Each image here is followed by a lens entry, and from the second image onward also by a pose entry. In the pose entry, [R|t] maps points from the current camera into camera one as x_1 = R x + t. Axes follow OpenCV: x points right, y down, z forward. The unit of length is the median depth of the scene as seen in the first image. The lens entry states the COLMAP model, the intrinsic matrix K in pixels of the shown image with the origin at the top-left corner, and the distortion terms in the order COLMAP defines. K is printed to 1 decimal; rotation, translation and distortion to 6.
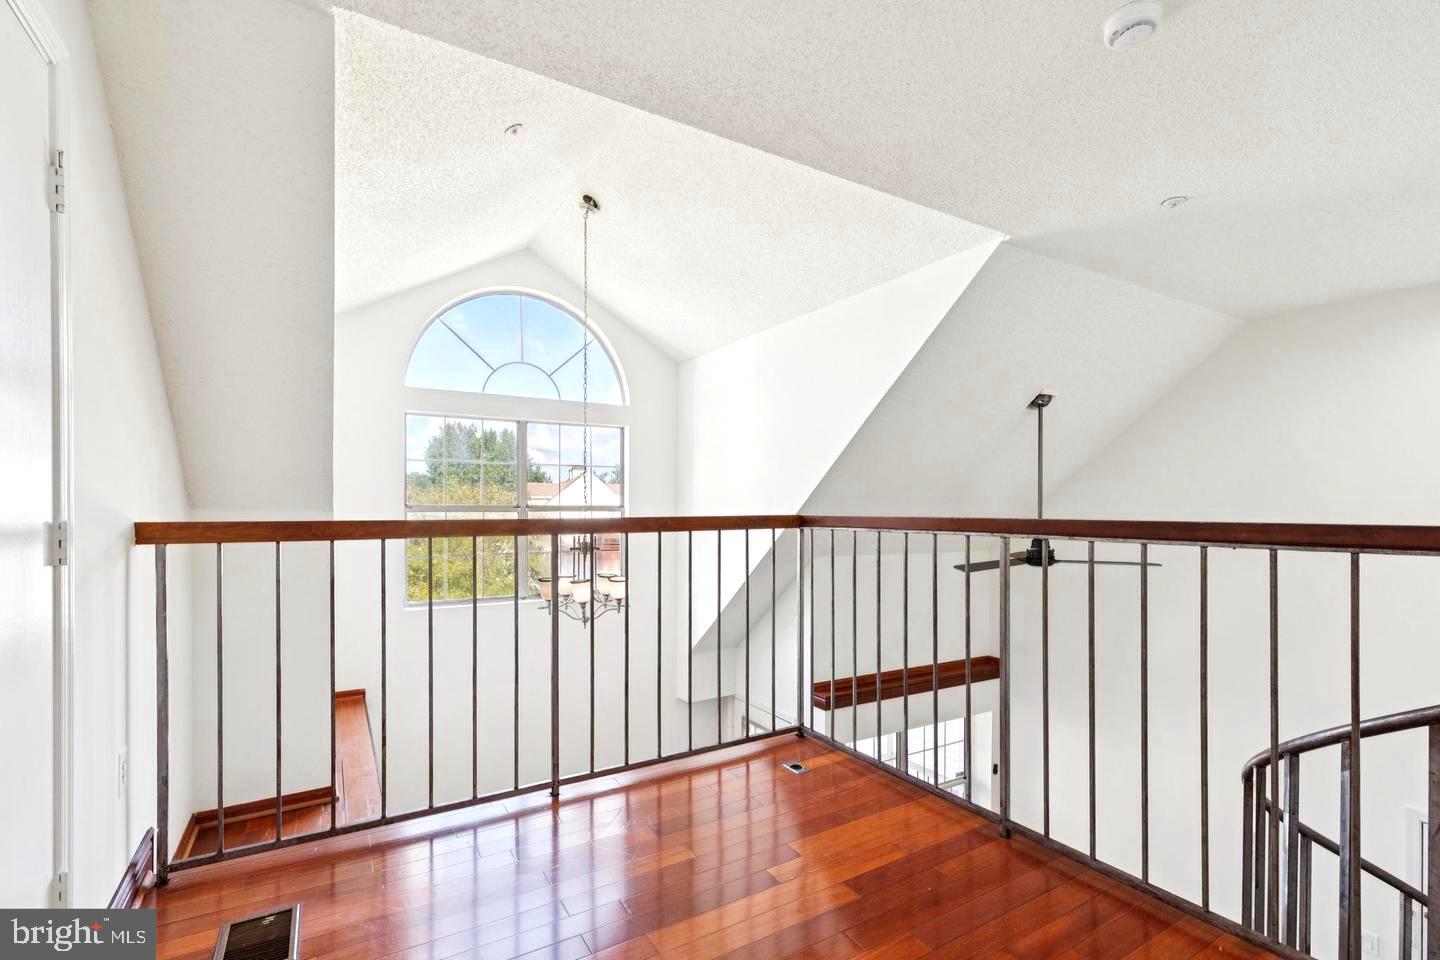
lens RADIAL K [[658.9, 0, 724.1], [0, 658.9, 501.1], [0, 0, 1]] dist [0.006004, 0.000134]
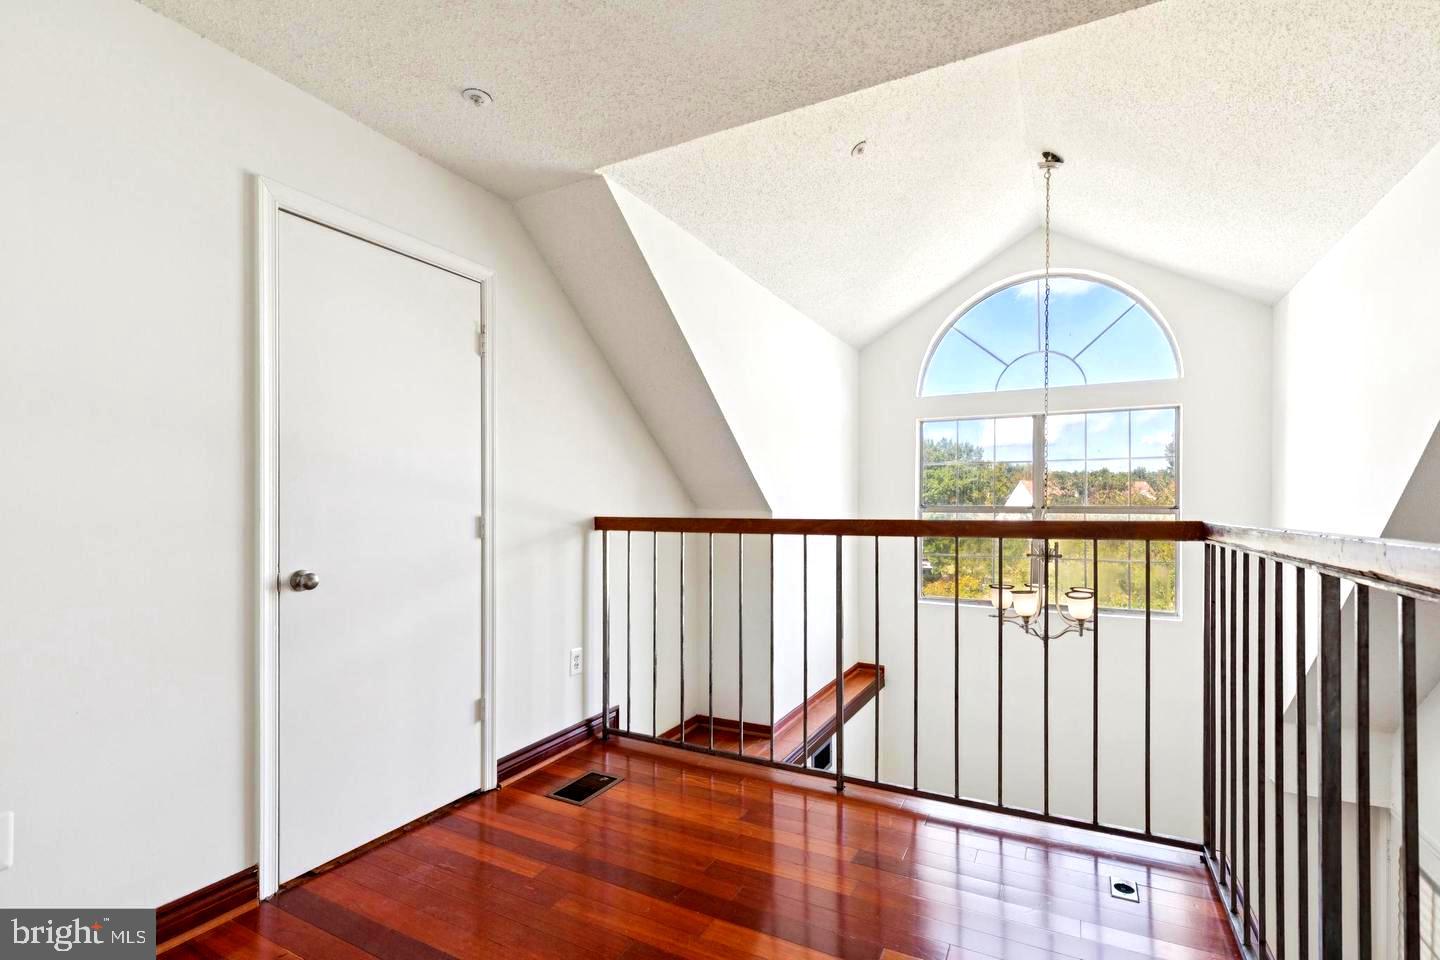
lens RADIAL K [[655.3, 0, 723.9], [0, 655.3, 496.9], [0, 0, 1]] dist [-0.001225, 0.000094]
pose [[0.519411, -0.011254, -0.854451, 0.321458], [0.005353, 0.999937, -0.009916, 0.000132], [0.854508, 0.000576, 0.519438, 0.193929]]
